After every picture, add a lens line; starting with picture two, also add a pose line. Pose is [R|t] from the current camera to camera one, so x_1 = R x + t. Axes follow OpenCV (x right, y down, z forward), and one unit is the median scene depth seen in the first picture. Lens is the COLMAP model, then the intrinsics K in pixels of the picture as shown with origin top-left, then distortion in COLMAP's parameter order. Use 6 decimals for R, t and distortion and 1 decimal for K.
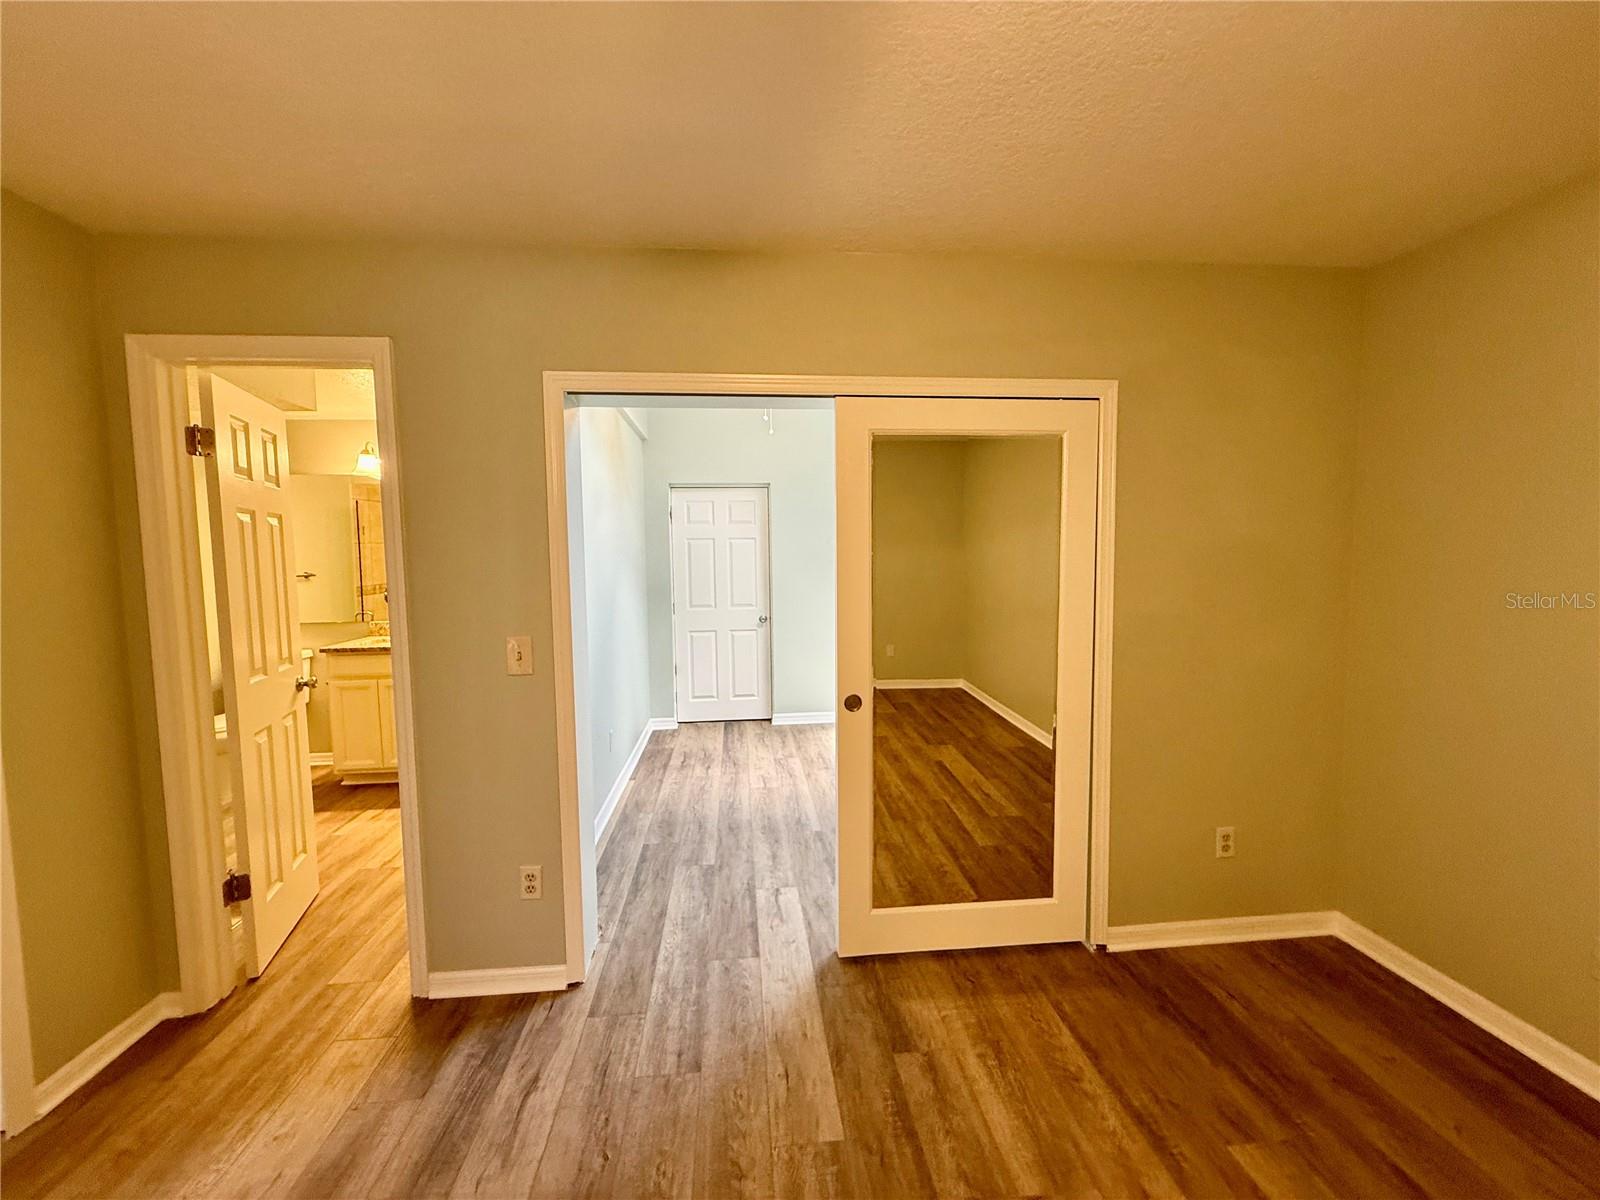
lens RADIAL K [[639.1, 0, 796.0], [0, 639.1, 595.9], [0, 0, 1]] dist [-0.001359, 0.000834]
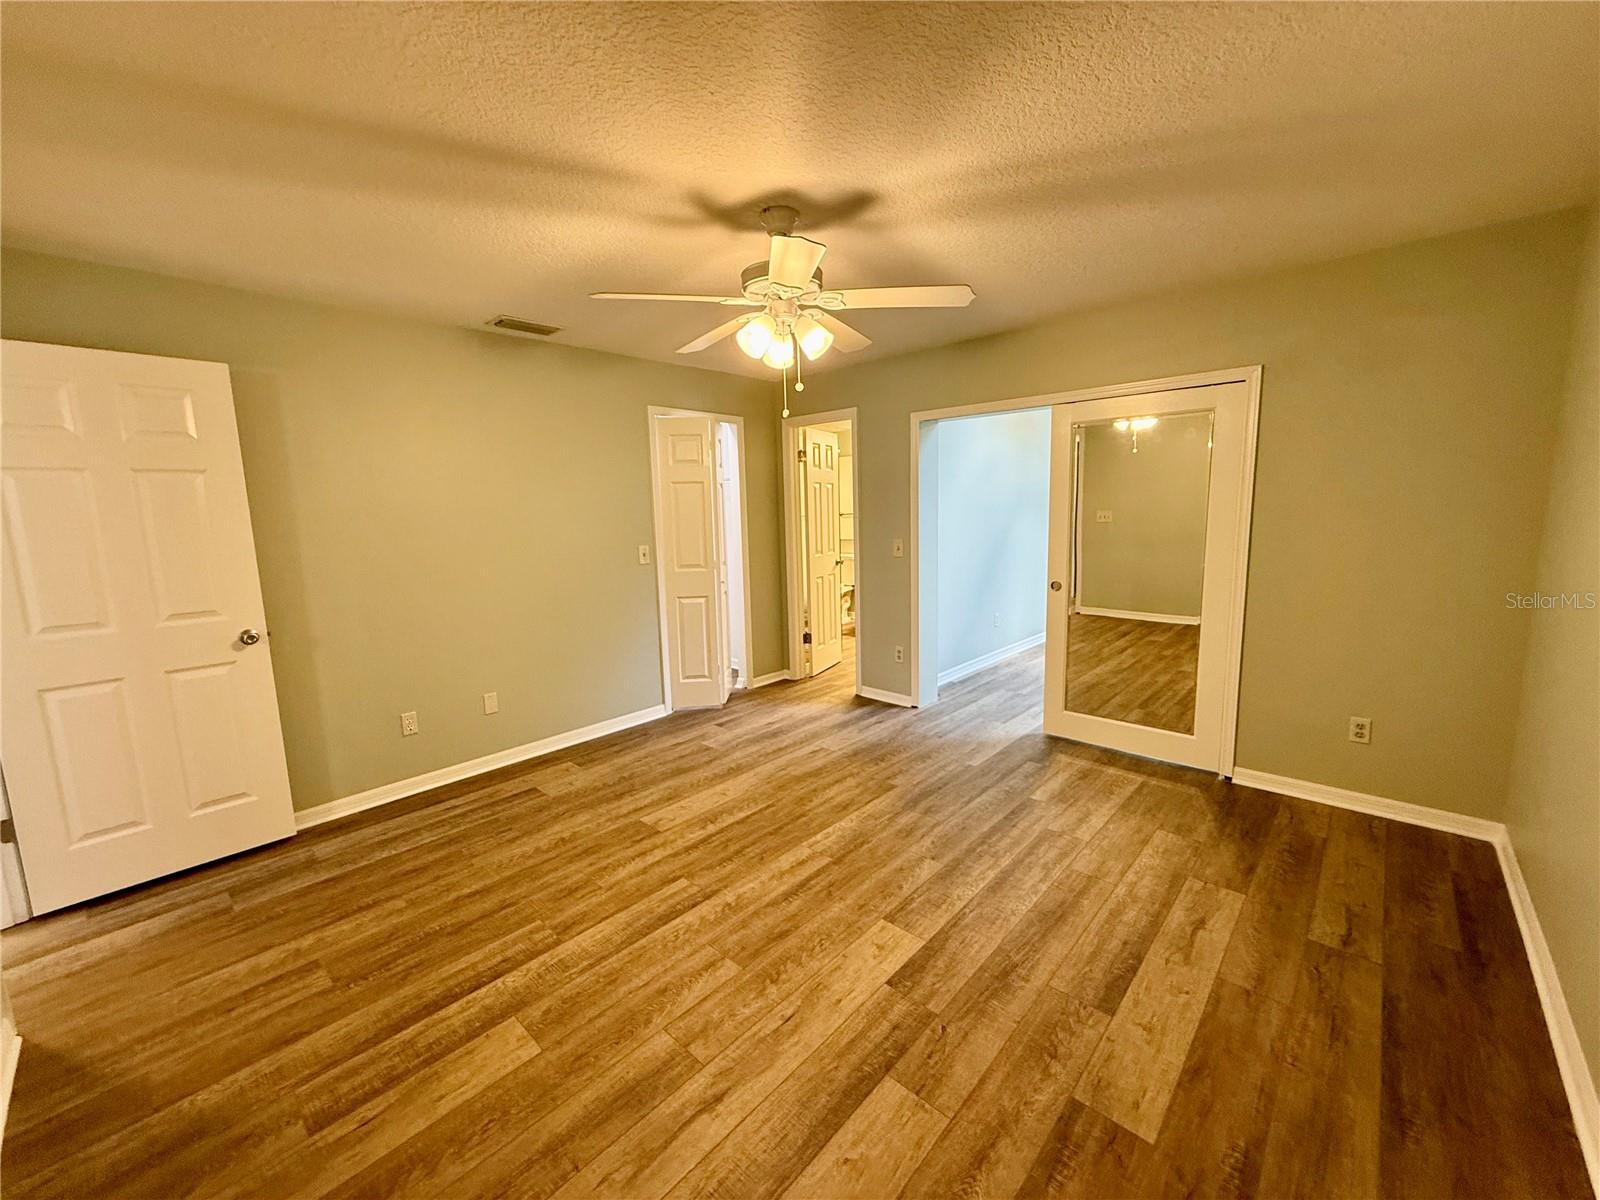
lens RADIAL K [[639.1, 0, 799.5], [0, 639.1, 603.2], [0, 0, 1]] dist [-0.001359, 0.000834]
pose [[0.669084, 0.106500, -0.735517, 0.931168], [-0.032463, 0.992923, 0.114240, 0.042092], [0.742478, -0.052559, 0.667806, -0.683128]]
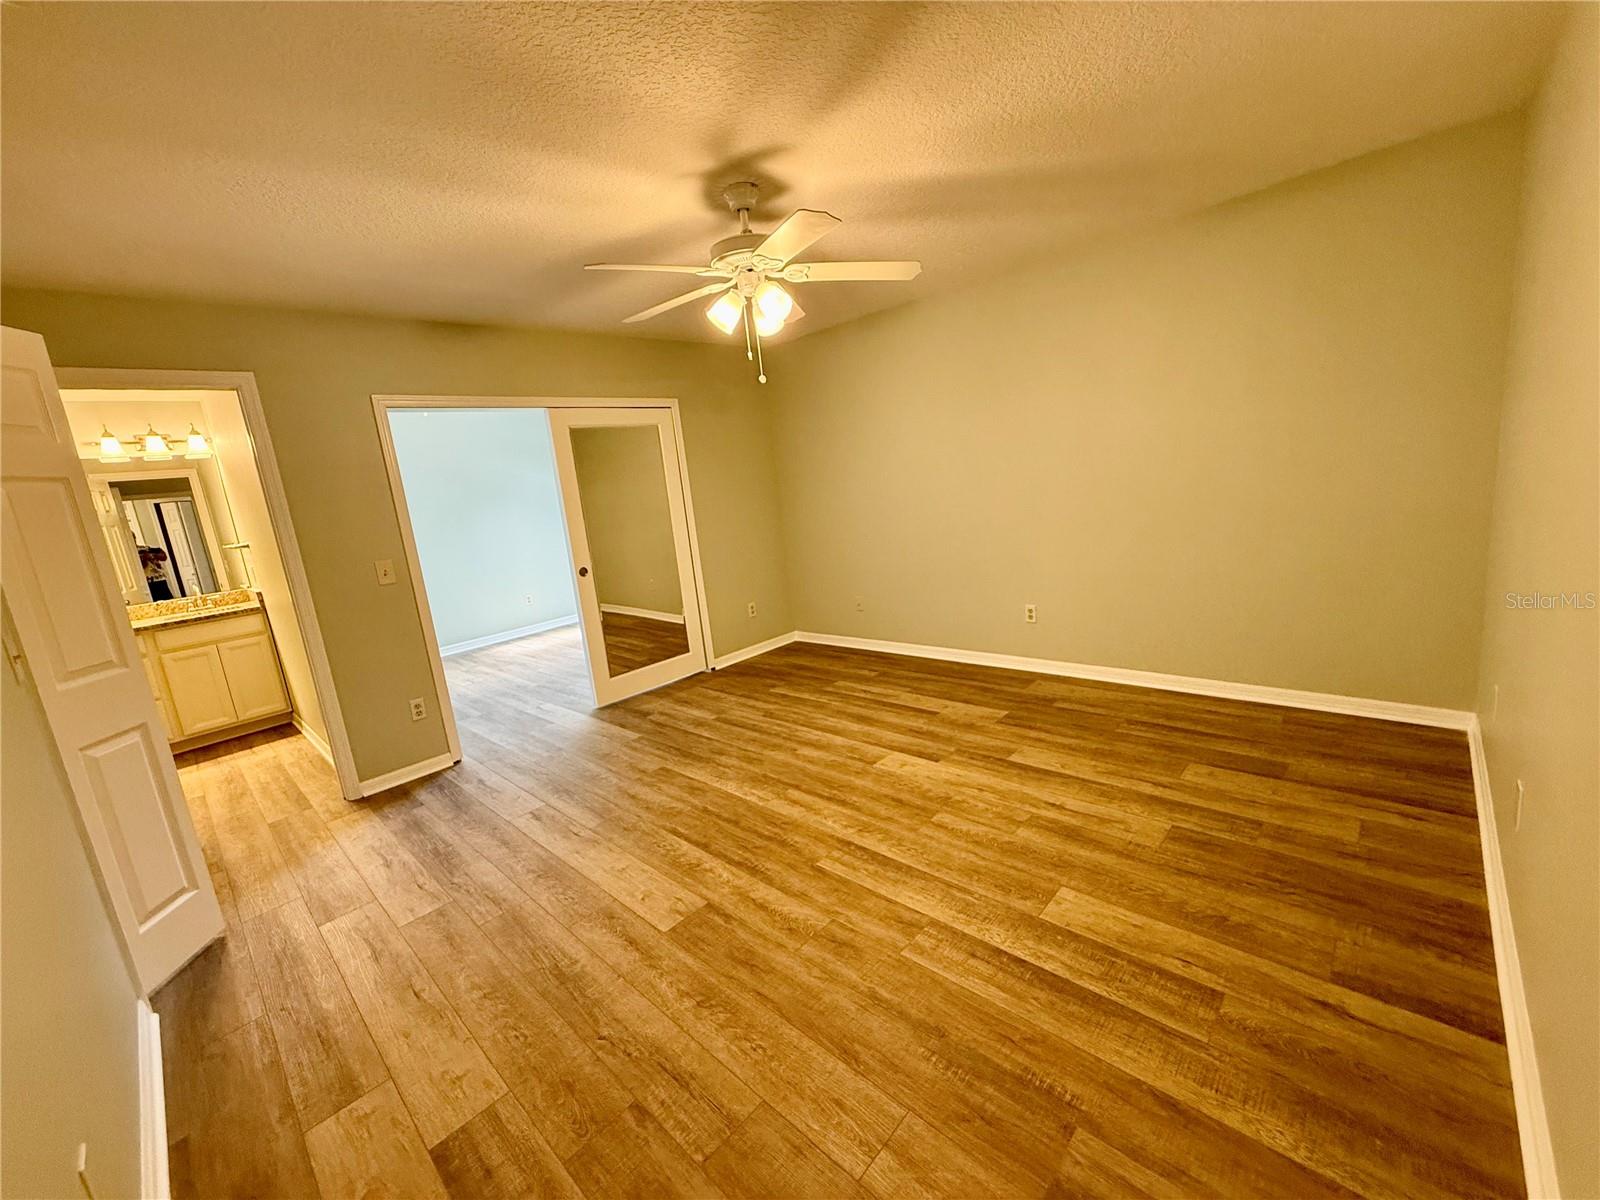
lens RADIAL K [[639.1, 0, 802.9], [0, 639.1, 598.4], [0, 0, 1]] dist [-0.001359, 0.000834]
pose [[0.748406, -0.192958, 0.634551, -0.666337], [0.145410, 0.981203, 0.126869, 0.104078], [-0.647104, -0.002679, 0.762397, -0.897571]]
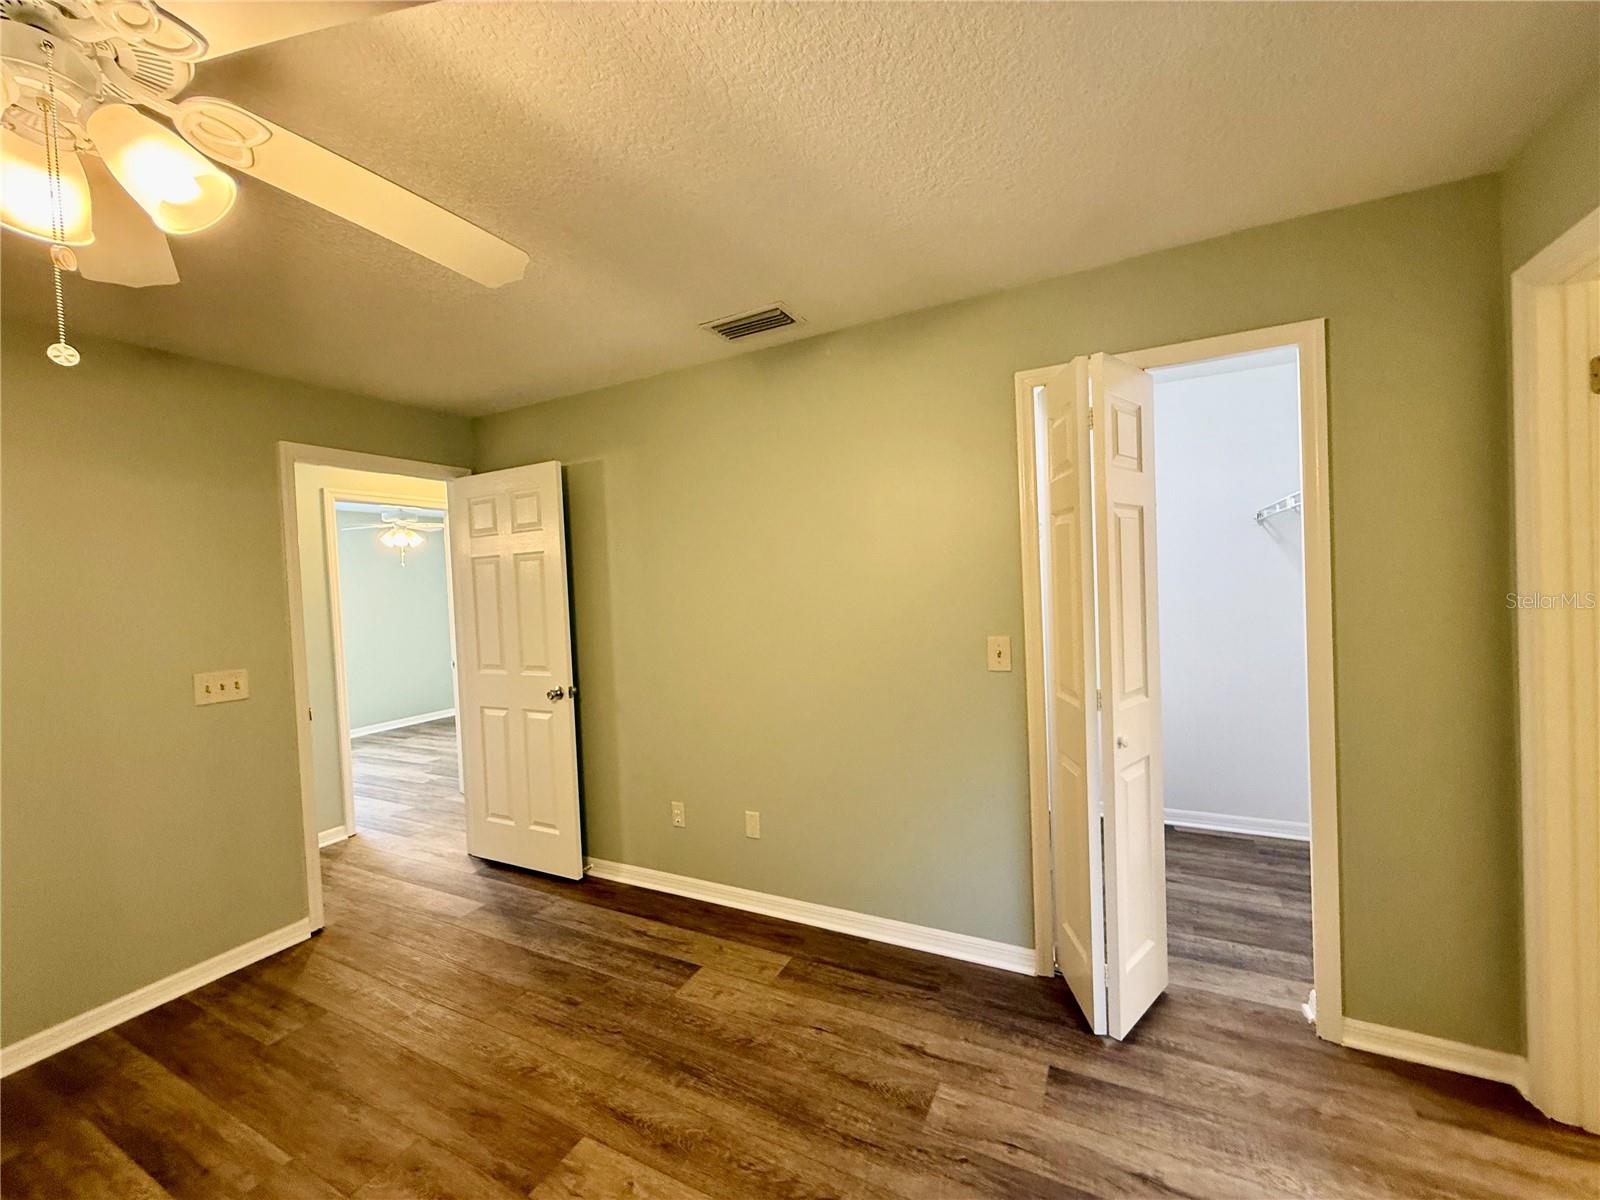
lens RADIAL K [[639.1, 0, 799.5], [0, 639.1, 599.7], [0, 0, 1]] dist [-0.001359, 0.000834]
pose [[-0.540256, 0.063819, -0.839077, 0.177055], [-0.001830, 0.997029, 0.077011, -0.036647], [0.841499, 0.043142, -0.538534, 0.605400]]
